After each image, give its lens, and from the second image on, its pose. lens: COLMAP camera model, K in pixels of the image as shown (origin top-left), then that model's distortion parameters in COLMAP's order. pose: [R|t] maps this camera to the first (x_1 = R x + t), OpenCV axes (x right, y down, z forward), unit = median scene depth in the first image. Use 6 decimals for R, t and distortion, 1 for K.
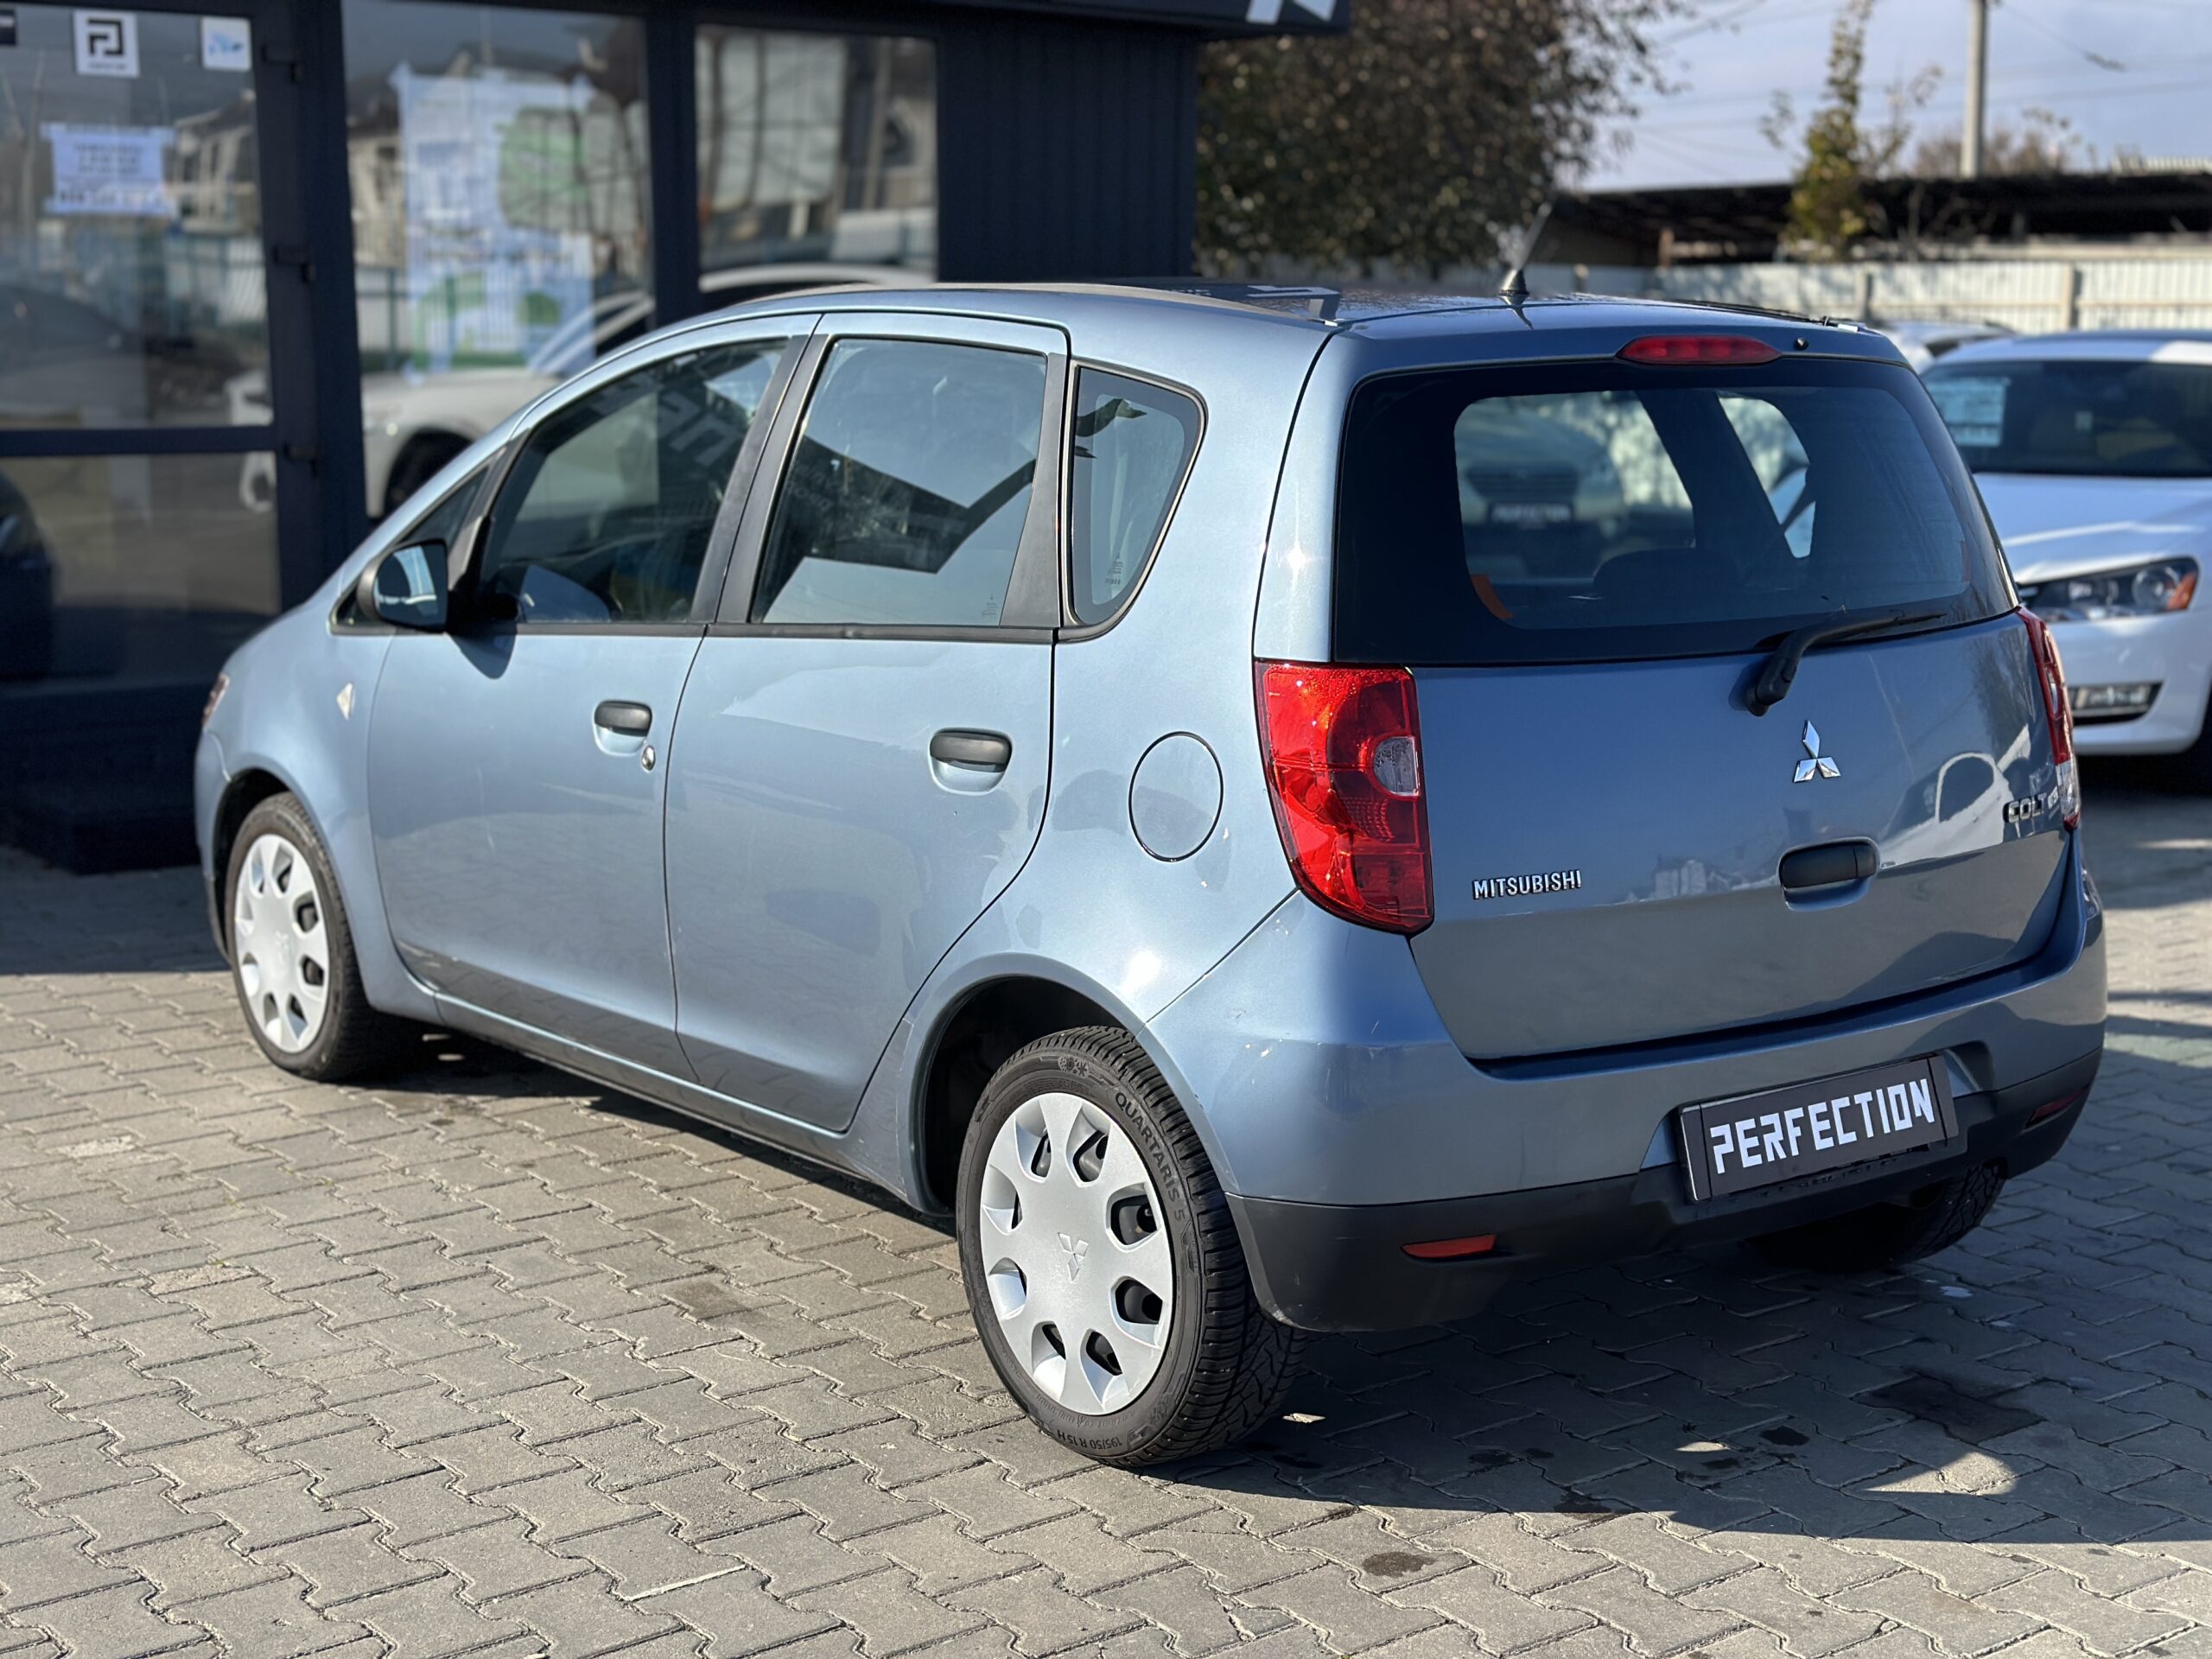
lens RADIAL K [[3114.0, 0, 1122.1], [0, 3114.0, 819.3], [0, 0, 1]] dist [0.110398, 0.000000]
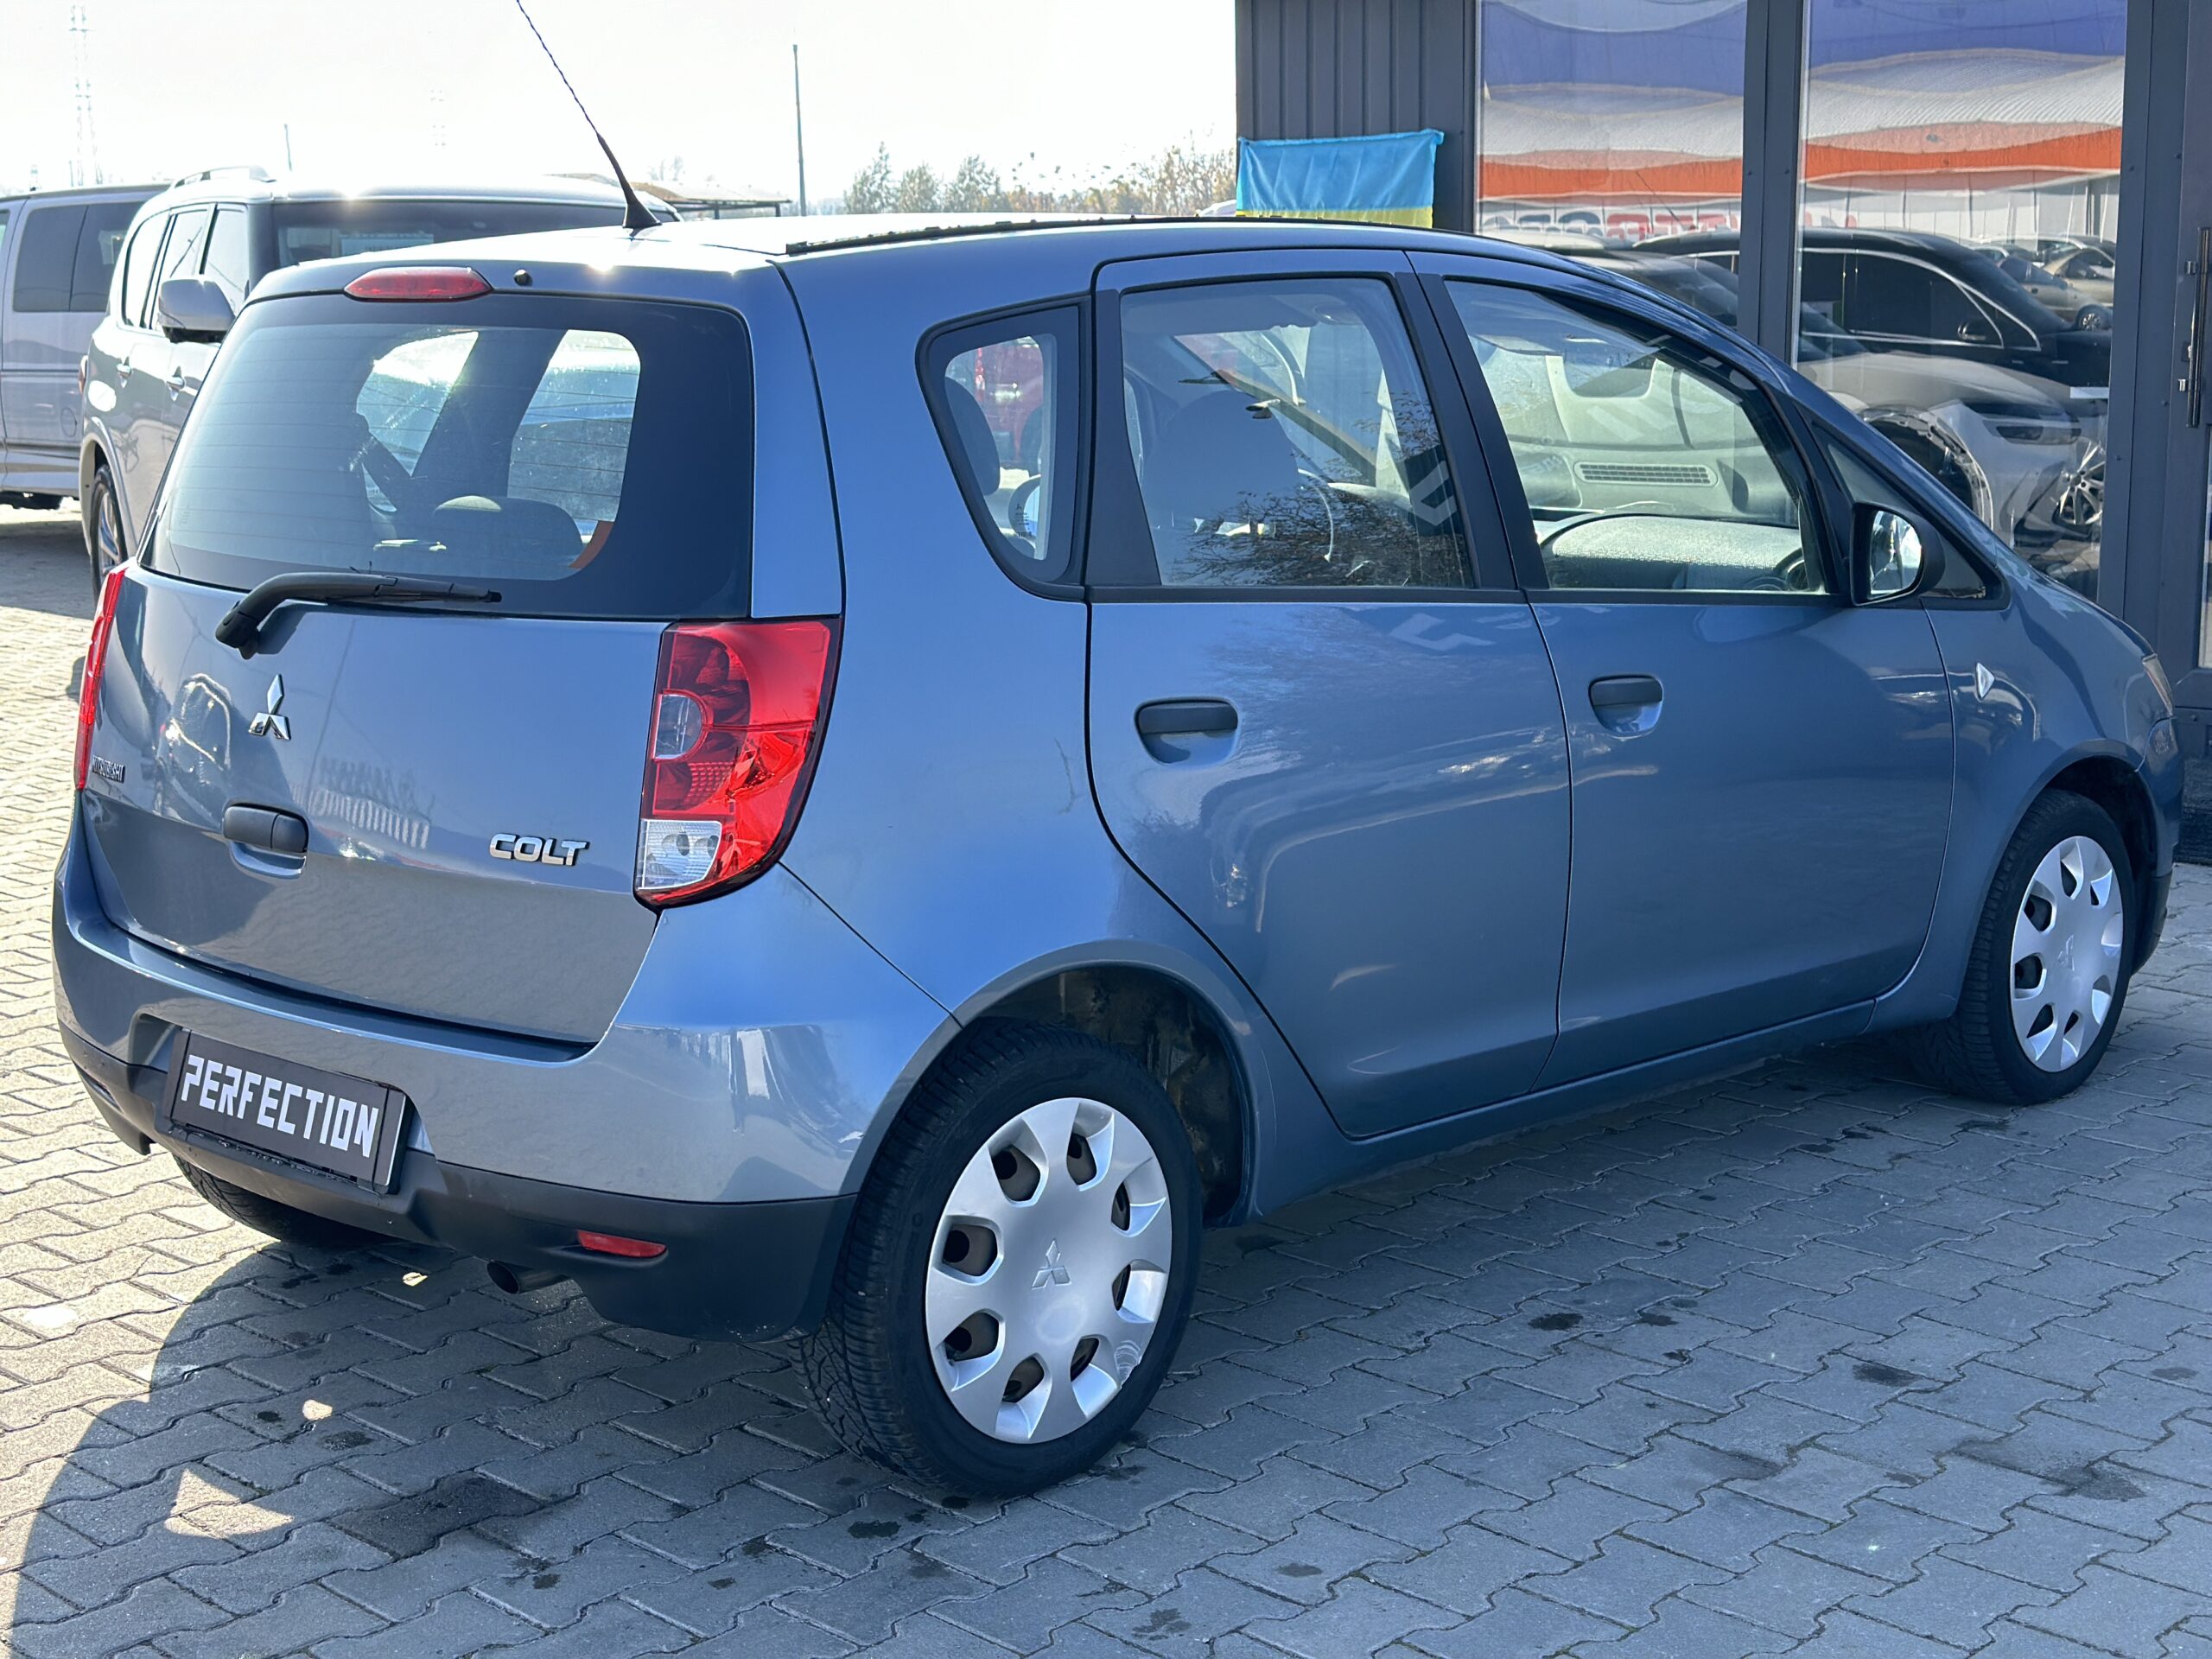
lens RADIAL K [[3114.0, 0, 1111.0], [0, 3114.0, 837.3], [0, 0, 1]] dist [0.110398, 0.000000]
pose [[0.120448, 0.157202, -0.980194, 1.171499], [-0.147024, 0.979318, 0.138996, -0.150705], [0.981772, 0.127370, 0.141069, 1.101531]]
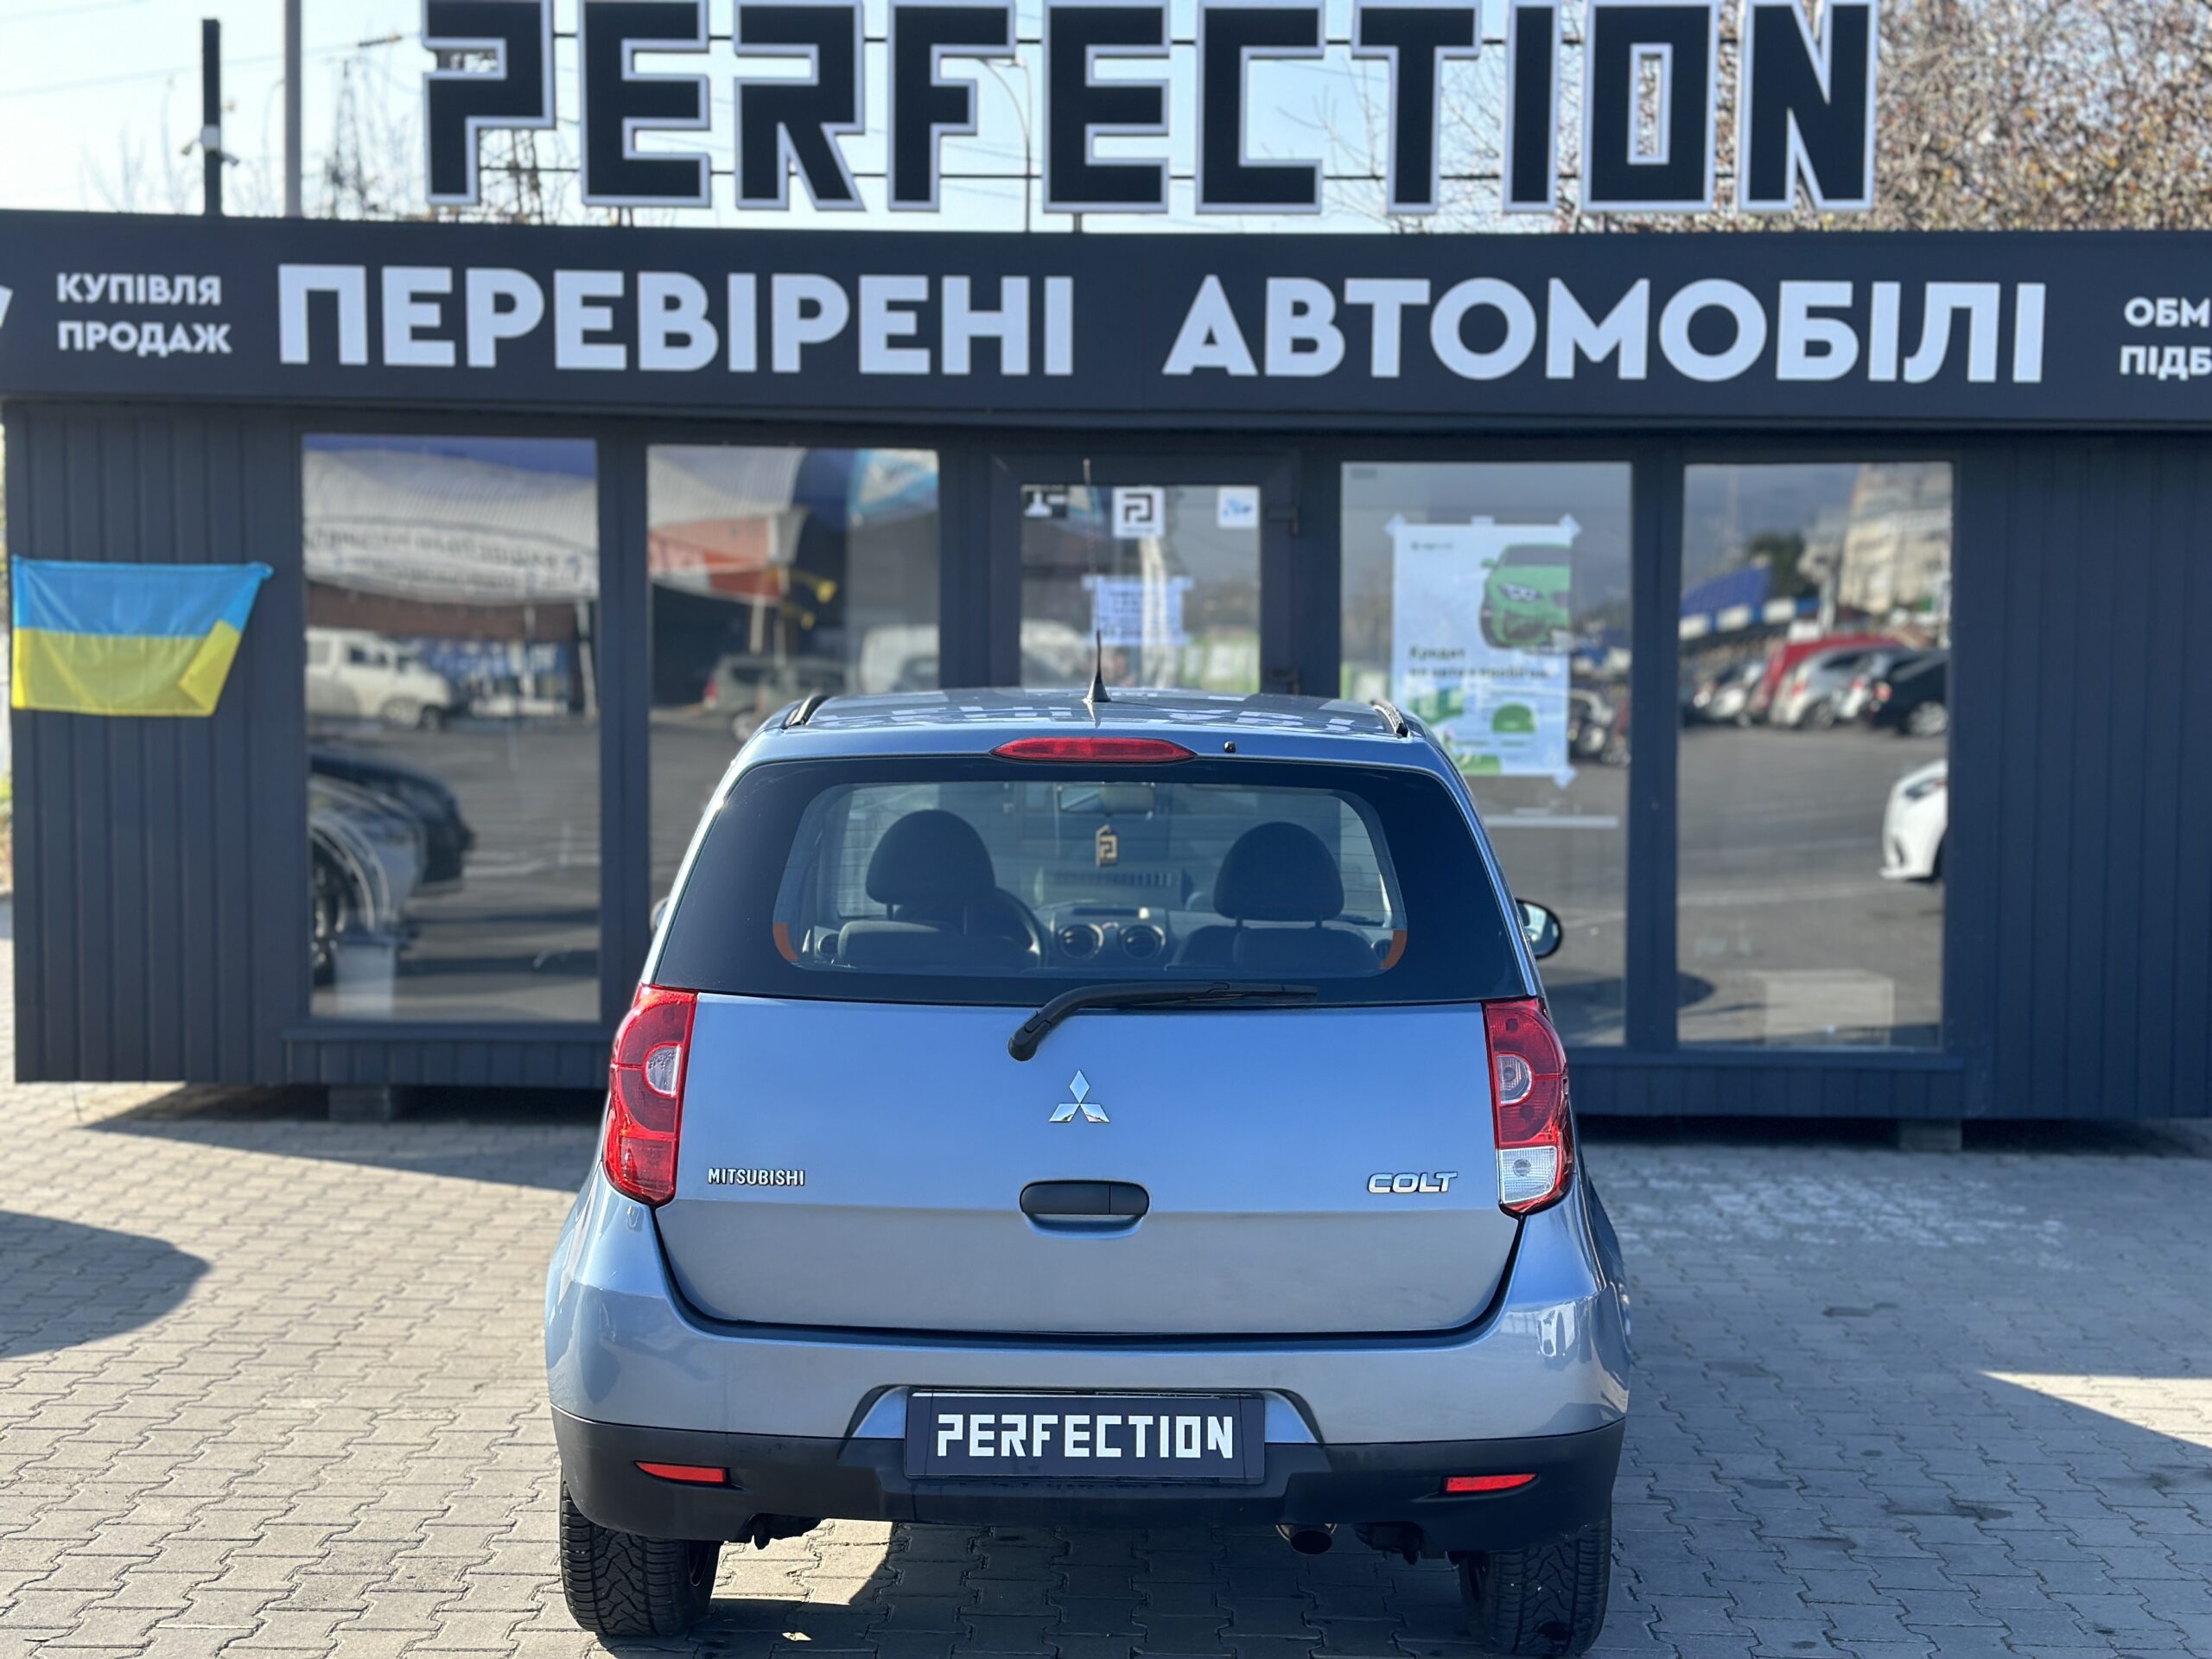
lens RADIAL K [[3114.0, 0, 1125.3], [0, 3114.0, 833.1], [0, 0, 1]] dist [0.110398, 0.000000]
pose [[0.780227, 0.027826, -0.624877, 0.920393], [-0.107151, 0.990188, -0.089697, -0.016465], [0.616250, 0.136940, 0.775554, 0.118453]]
